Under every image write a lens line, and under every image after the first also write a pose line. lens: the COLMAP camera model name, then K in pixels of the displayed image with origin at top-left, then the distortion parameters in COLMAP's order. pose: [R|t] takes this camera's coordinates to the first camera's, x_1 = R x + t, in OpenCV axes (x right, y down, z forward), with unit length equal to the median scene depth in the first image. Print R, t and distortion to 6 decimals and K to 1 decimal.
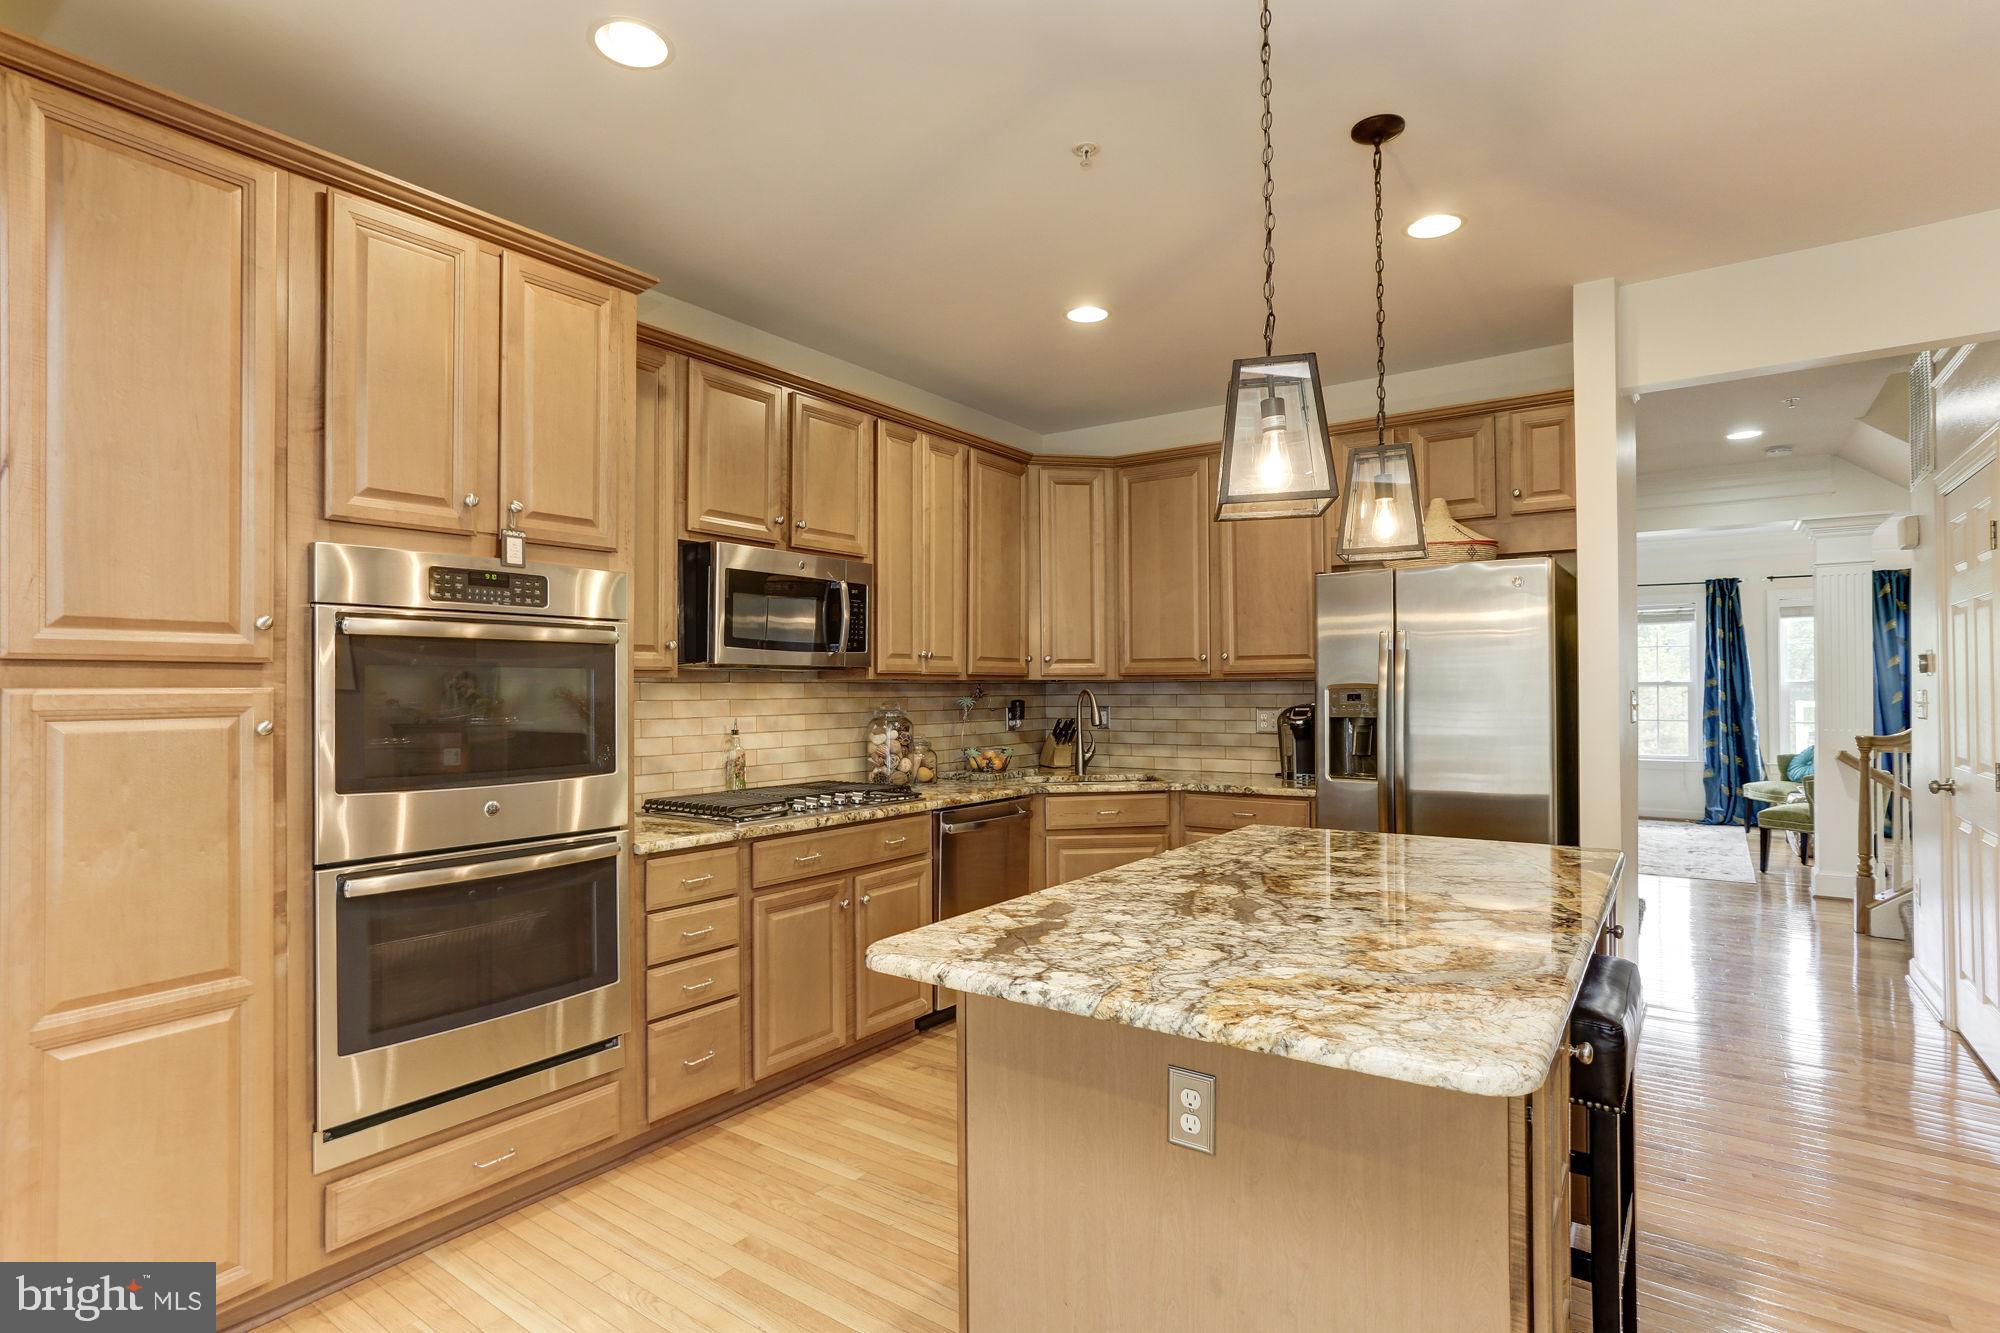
lens RADIAL K [[996.8, 0, 960.6], [0, 996.8, 677.5], [0, 0, 1]] dist [-0.037528, 0.021594]
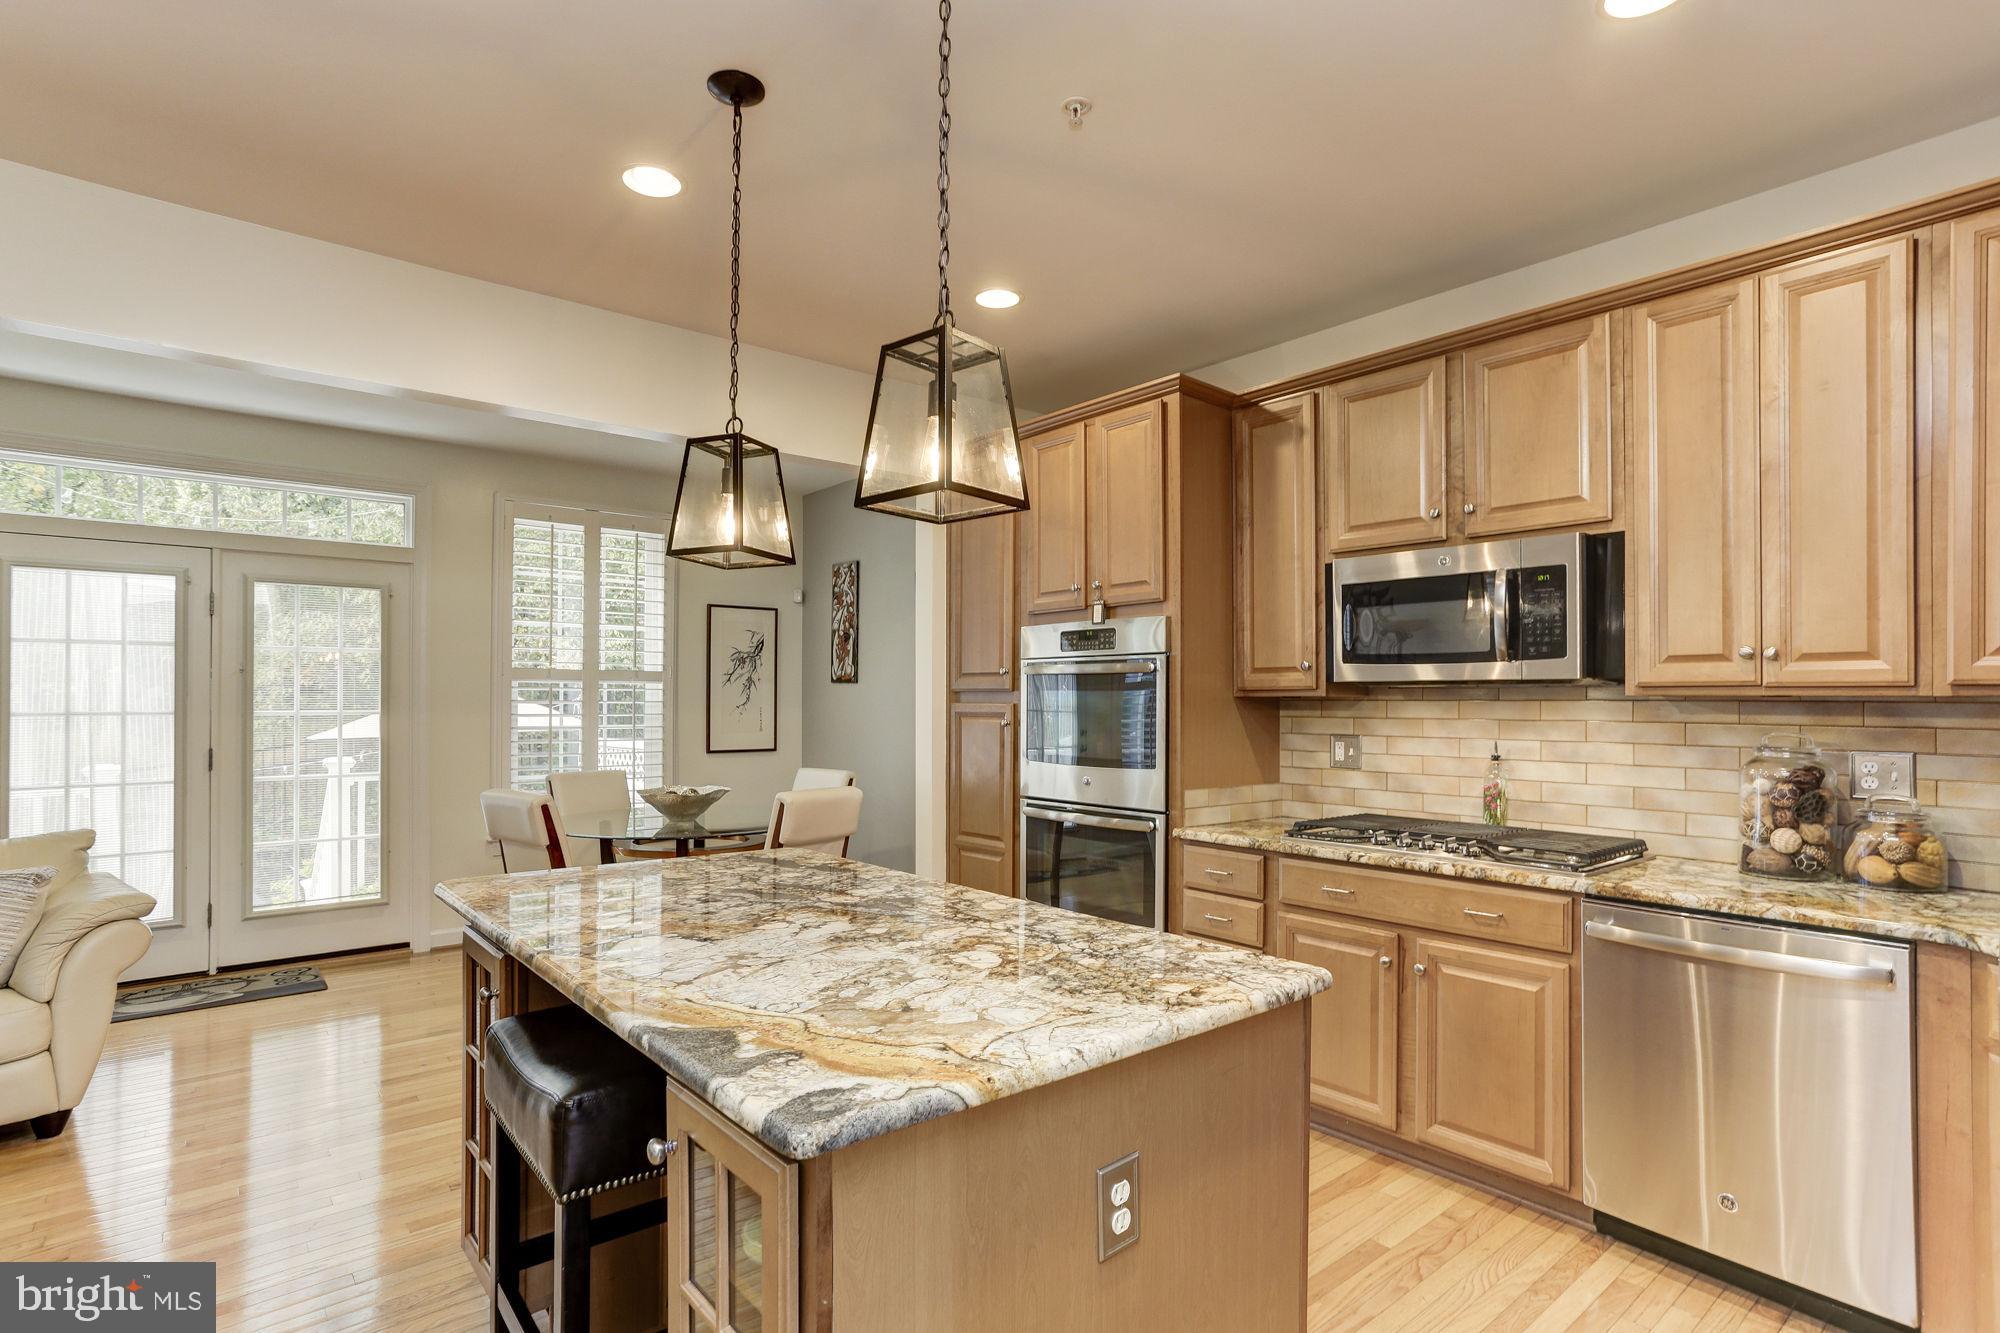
lens RADIAL K [[996.8, 0, 995.0], [0, 996.8, 672.0], [0, 0, 1]] dist [-0.037528, 0.021594]
pose [[-0.220496, -0.022732, -0.975123, 0.703041], [0.008976, 0.999639, -0.025334, -0.000845], [0.975347, -0.014339, -0.220212, 0.769818]]
